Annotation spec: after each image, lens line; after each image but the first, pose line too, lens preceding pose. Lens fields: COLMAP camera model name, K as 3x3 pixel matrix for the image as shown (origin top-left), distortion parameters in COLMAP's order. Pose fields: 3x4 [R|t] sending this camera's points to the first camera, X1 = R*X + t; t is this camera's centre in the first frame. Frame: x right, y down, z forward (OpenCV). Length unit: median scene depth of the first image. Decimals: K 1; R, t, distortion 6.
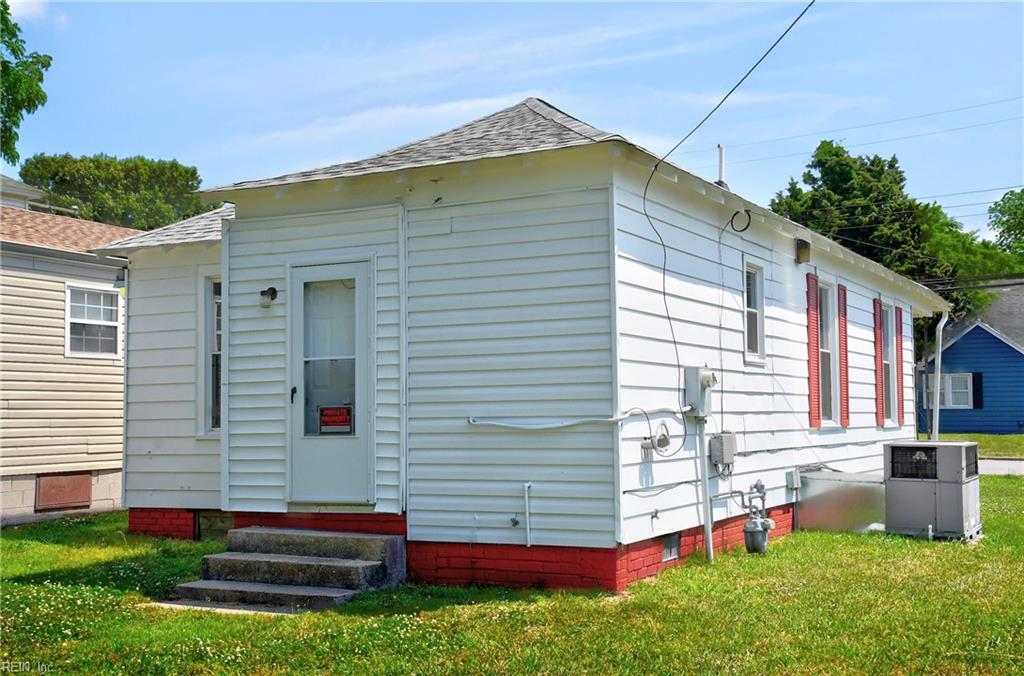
lens RADIAL K [[1233.6, 0, 512.0], [0, 1233.6, 338.0], [0, 0, 1]] dist [0.098146, 0.045966]
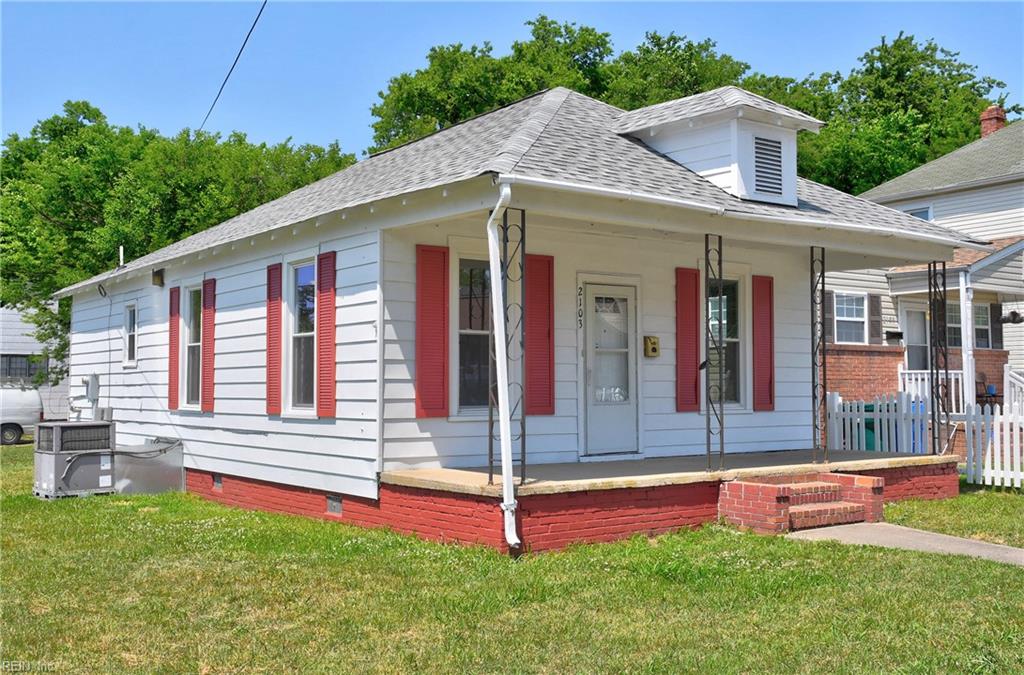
lens RADIAL K [[1066.0, 0, 512.0], [0, 1066.0, 337.5], [0, 0, 1]] dist [0.046001, 0.021252]
pose [[-0.438705, -0.048607, -0.897315, 0.977106], [0.049521, 0.995711, -0.078148, 0.092510], [0.897265, -0.078720, -0.434417, 1.633900]]
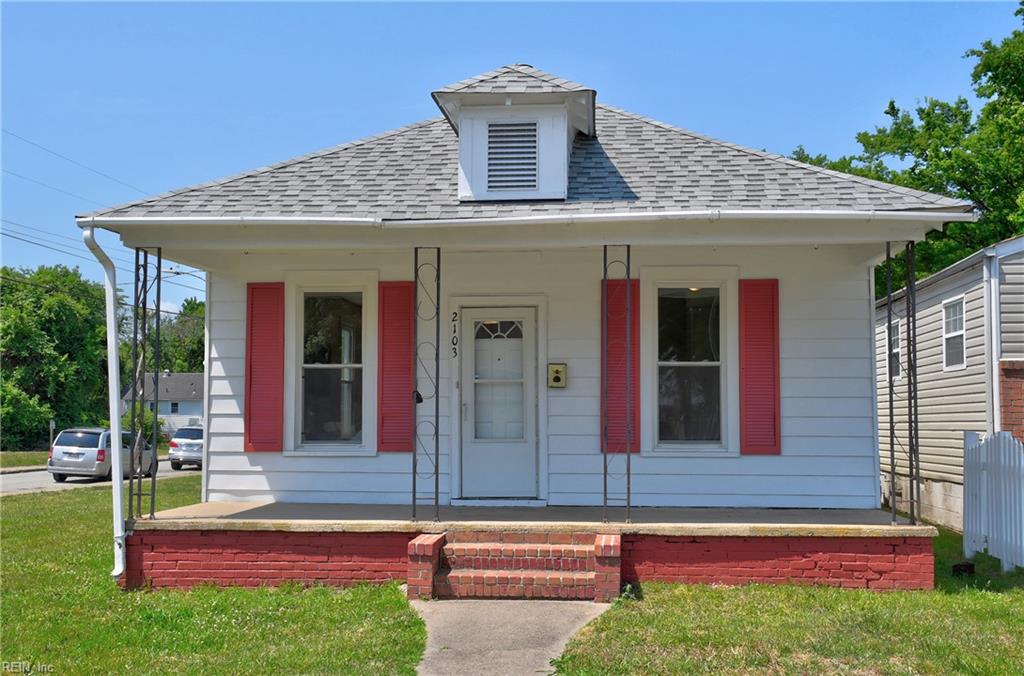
lens RADIAL K [[1109.2, 0, 512.0], [0, 1109.2, 338.0], [0, 0, 1]] dist [0.036901, 0.005807]
pose [[-0.927032, -0.037455, -0.373107, 0.489334], [0.011736, 0.991614, -0.128705, 0.110058], [0.374799, -0.123692, -0.918818, 2.038914]]
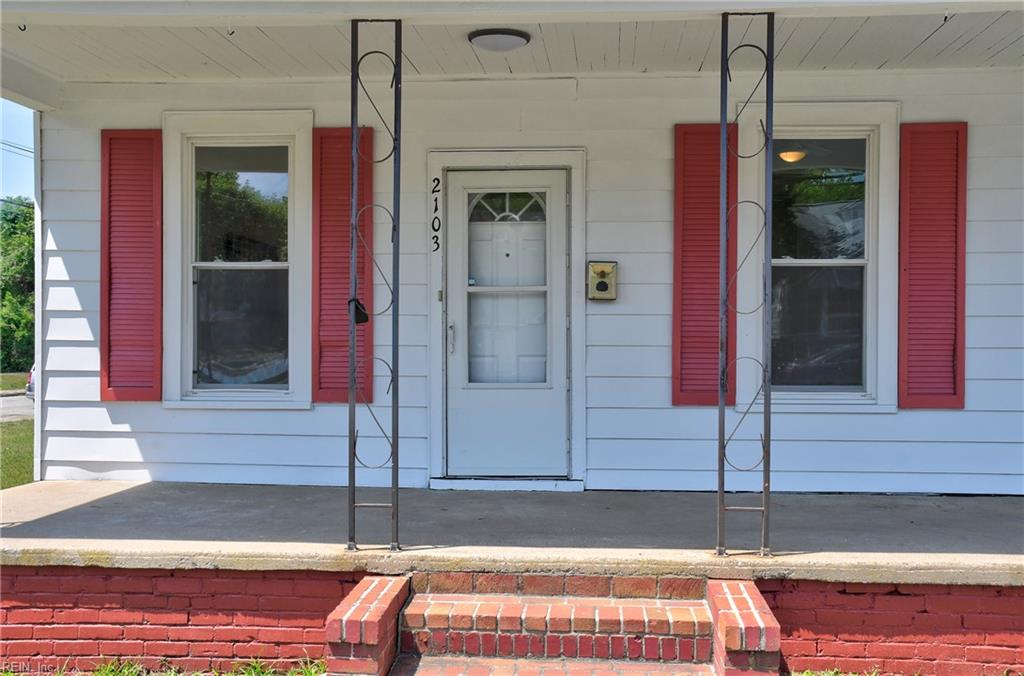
lens RADIAL K [[1000.7, 0, 529.1], [0, 1000.7, 335.1], [0, 0, 1]] dist [-0.077195, 0.235947]
pose [[-0.916624, -0.015624, -0.399445, 0.375950], [0.010725, 0.997915, -0.063645, 0.088265], [0.399606, -0.062622, -0.914545, 1.730311]]
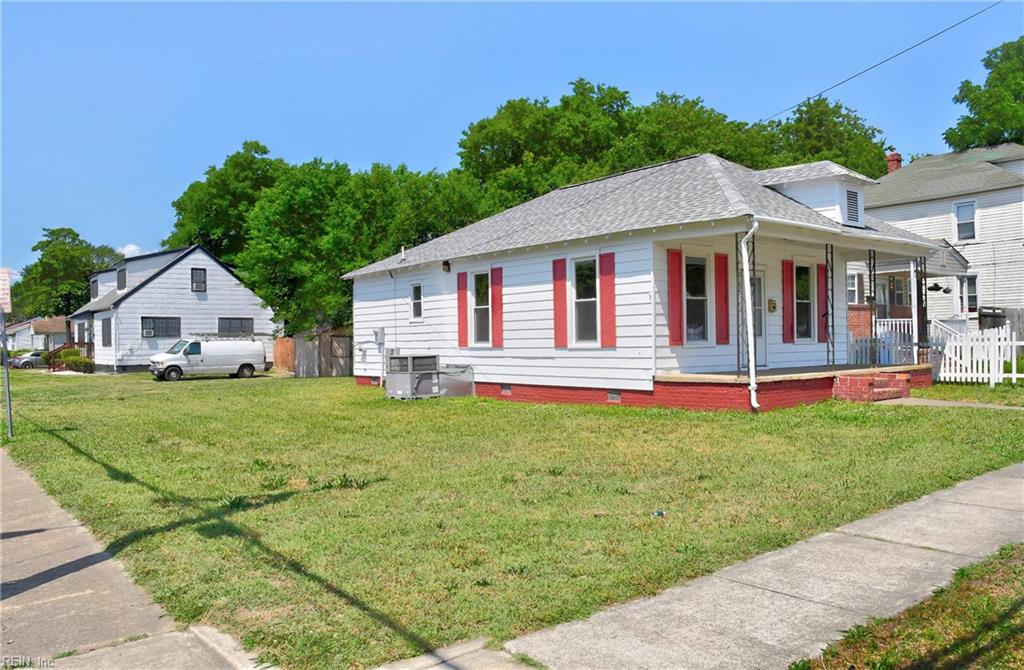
lens RADIAL K [[817.6, 0, 512.0], [0, 817.6, 335.0], [0, 0, 1]] dist [-0.174373, 0.133220]
pose [[-0.413691, -0.007954, -0.910383, 1.323598], [0.062511, 0.997354, -0.037120, 0.098519], [0.908269, -0.072265, -0.412099, 1.496187]]
